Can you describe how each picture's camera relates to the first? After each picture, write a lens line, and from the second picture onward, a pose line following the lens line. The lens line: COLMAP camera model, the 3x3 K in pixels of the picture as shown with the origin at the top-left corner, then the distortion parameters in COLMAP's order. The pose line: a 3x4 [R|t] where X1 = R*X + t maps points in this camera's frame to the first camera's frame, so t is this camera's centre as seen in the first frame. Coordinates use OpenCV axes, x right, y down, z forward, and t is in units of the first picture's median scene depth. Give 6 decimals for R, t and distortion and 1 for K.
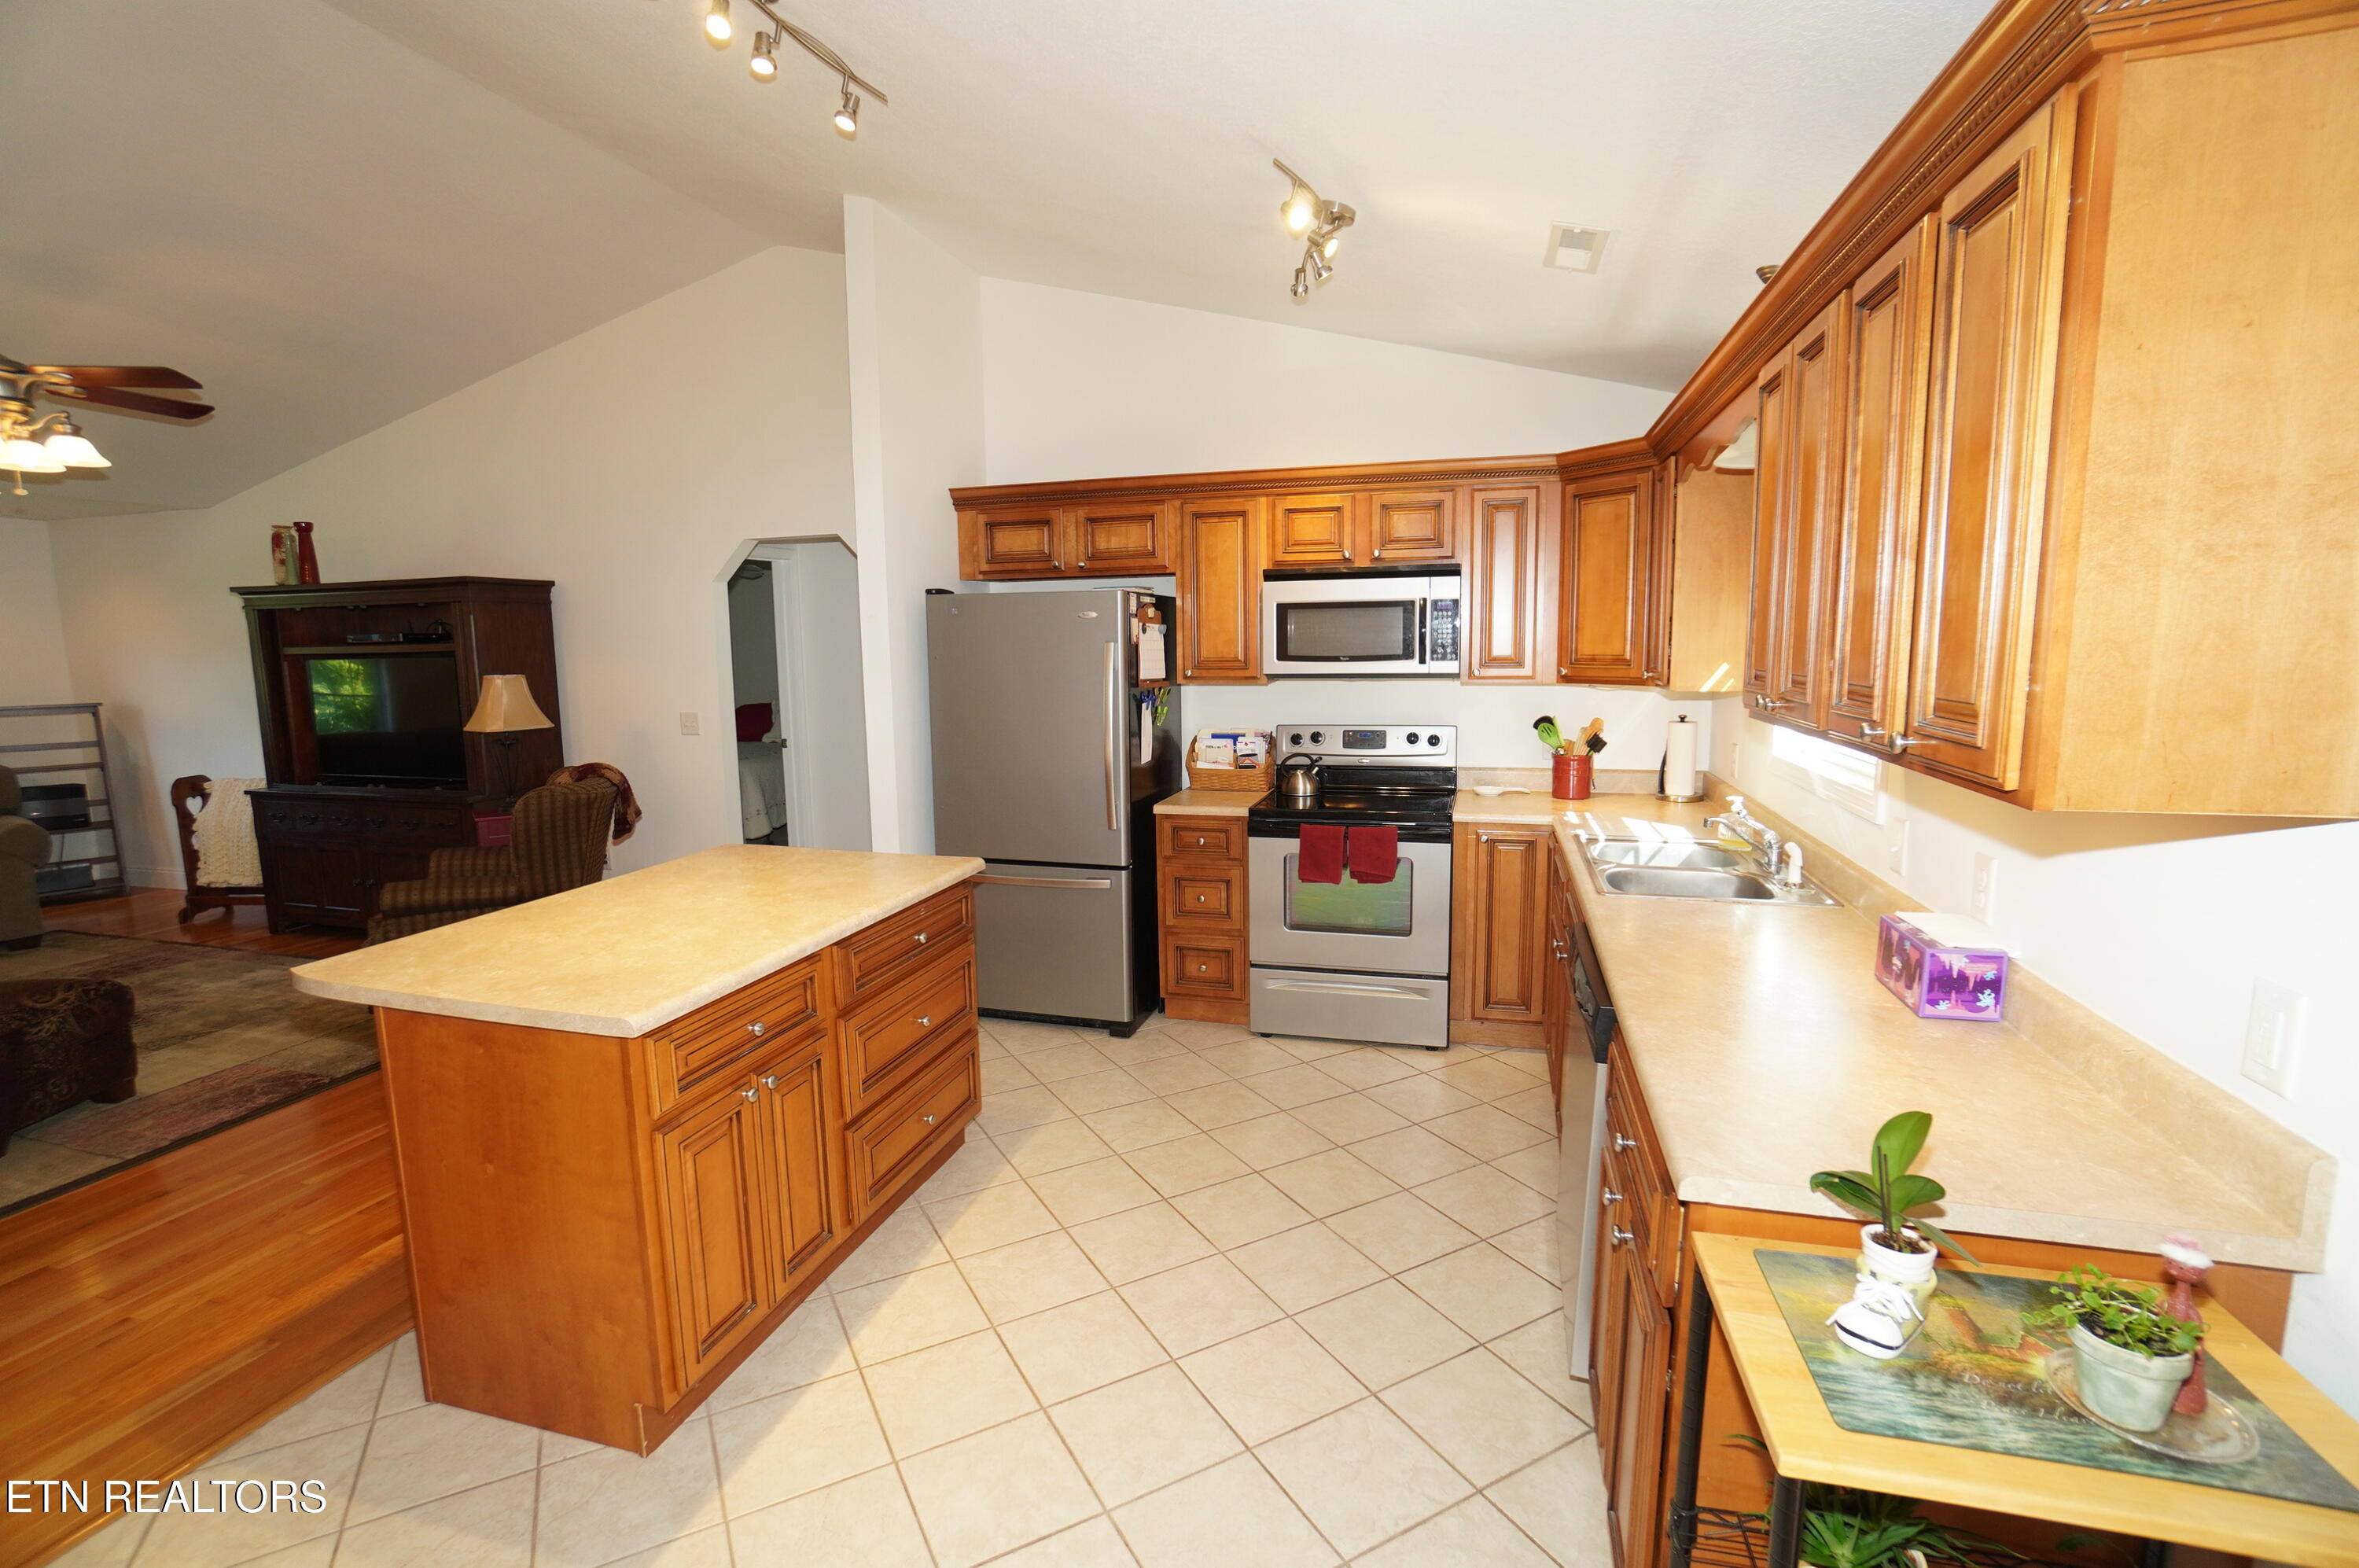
lens RADIAL K [[1046.0, 0, 1165.6], [0, 1046.0, 783.5], [0, 0, 1]] dist [-0.063051, 0.023808]
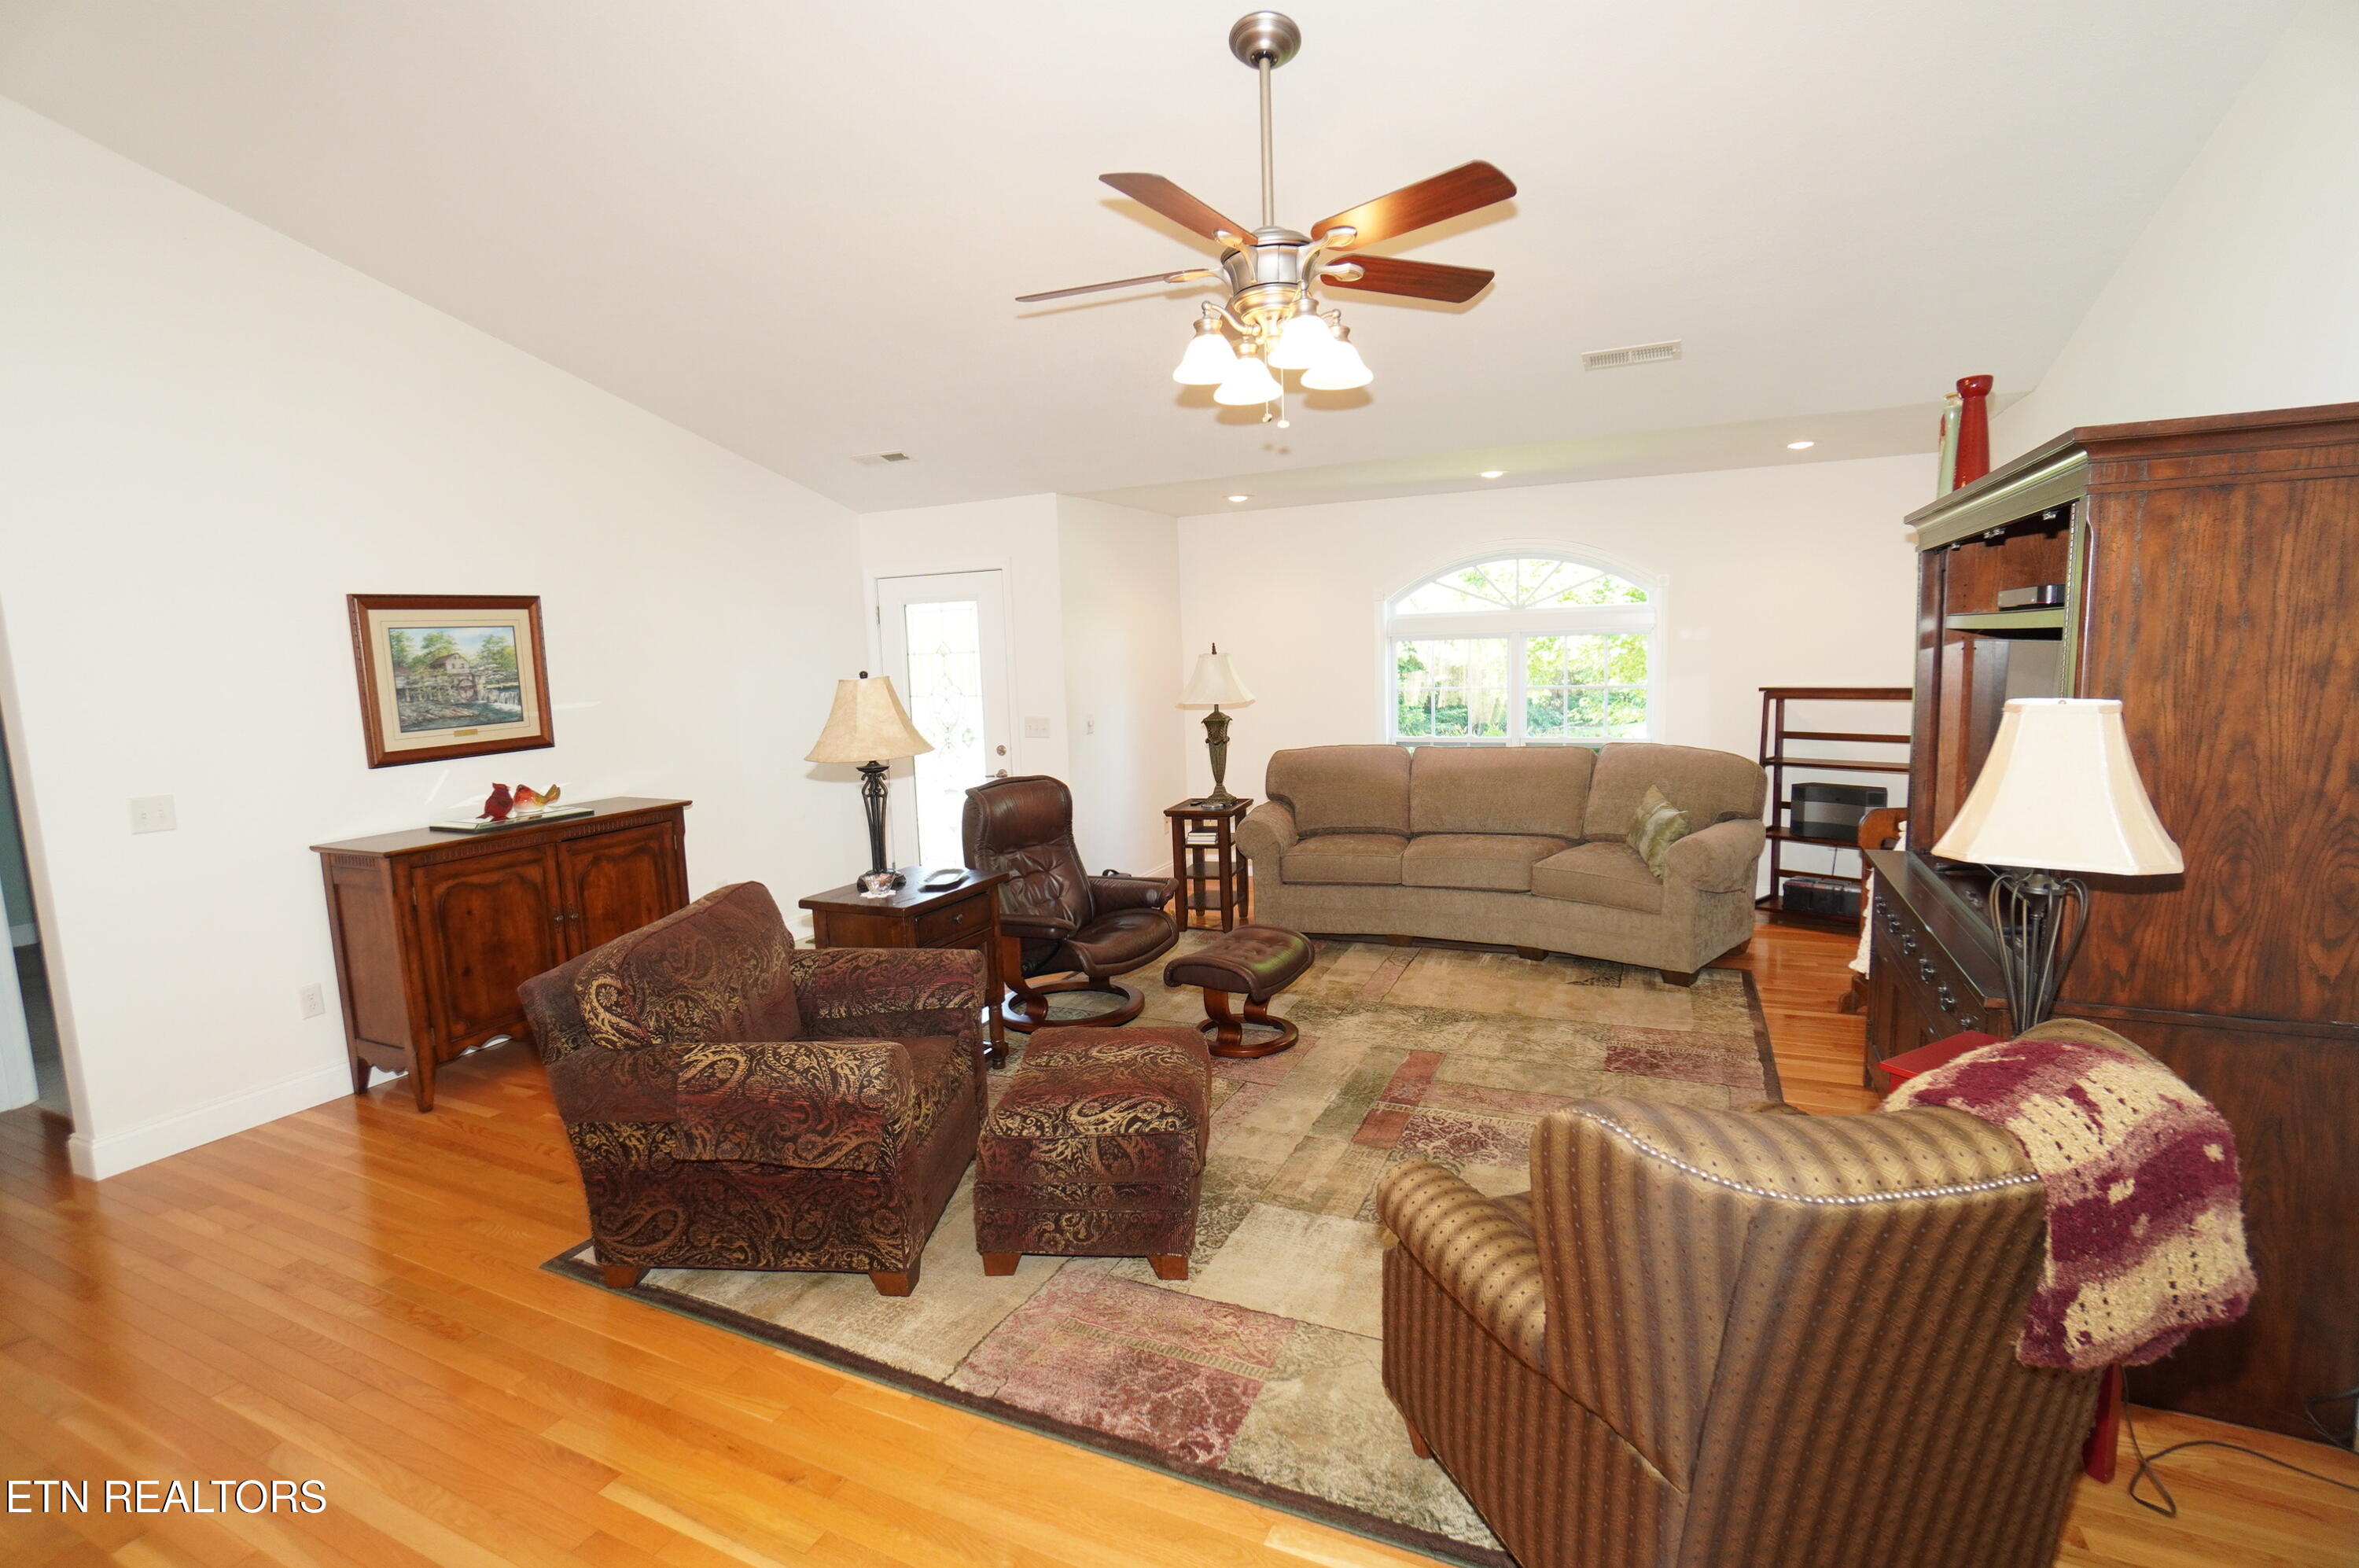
lens RADIAL K [[1076.8, 0, 1179.5], [0, 1076.8, 784.0], [0, 0, 1]] dist [-0.013460, -0.000196]
pose [[-0.158596, 0.147271, -0.976298, -0.221472], [-0.097697, 0.981620, 0.163944, -0.111336], [0.982498, 0.121383, -0.141293, 0.732632]]
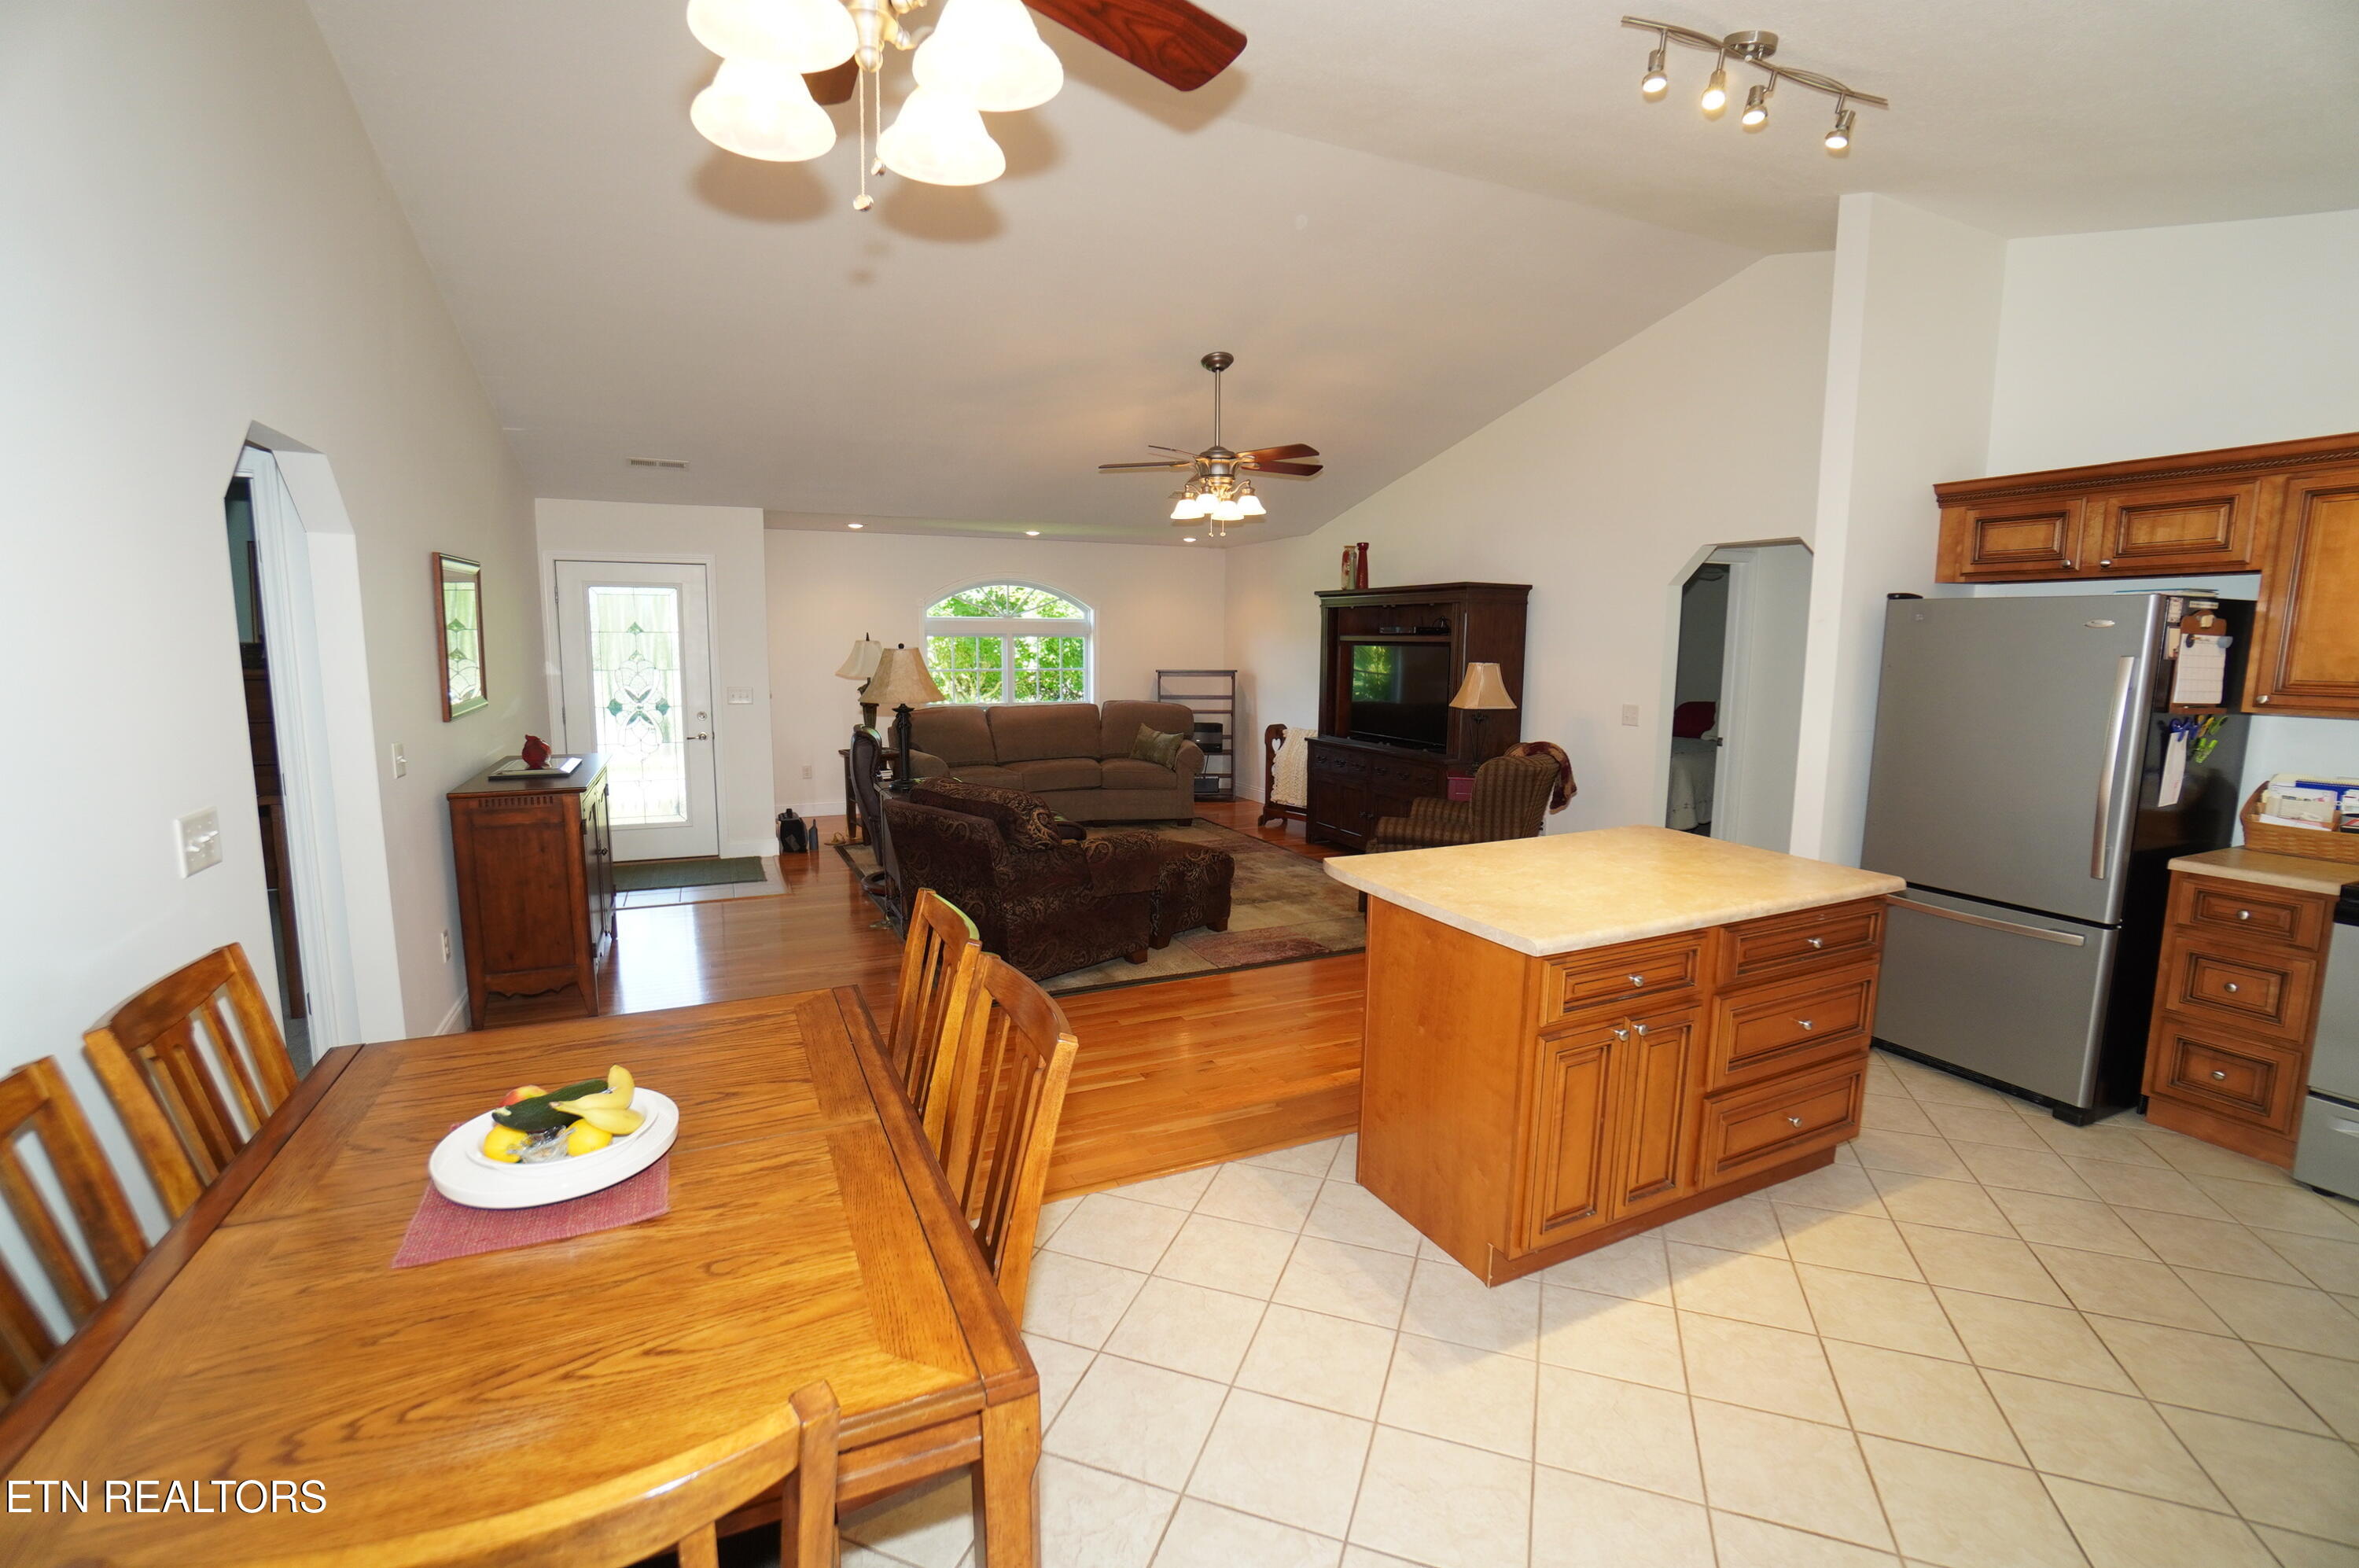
lens RADIAL K [[1046.0, 0, 1165.6], [0, 1046.0, 783.5], [0, 0, 1]] dist [-0.063051, 0.023808]
pose [[0.645778, 0.121802, -0.753748, 0.066226], [-0.118019, 0.991253, 0.059069, 0.008665], [0.754349, 0.050811, 0.654504, -0.101173]]
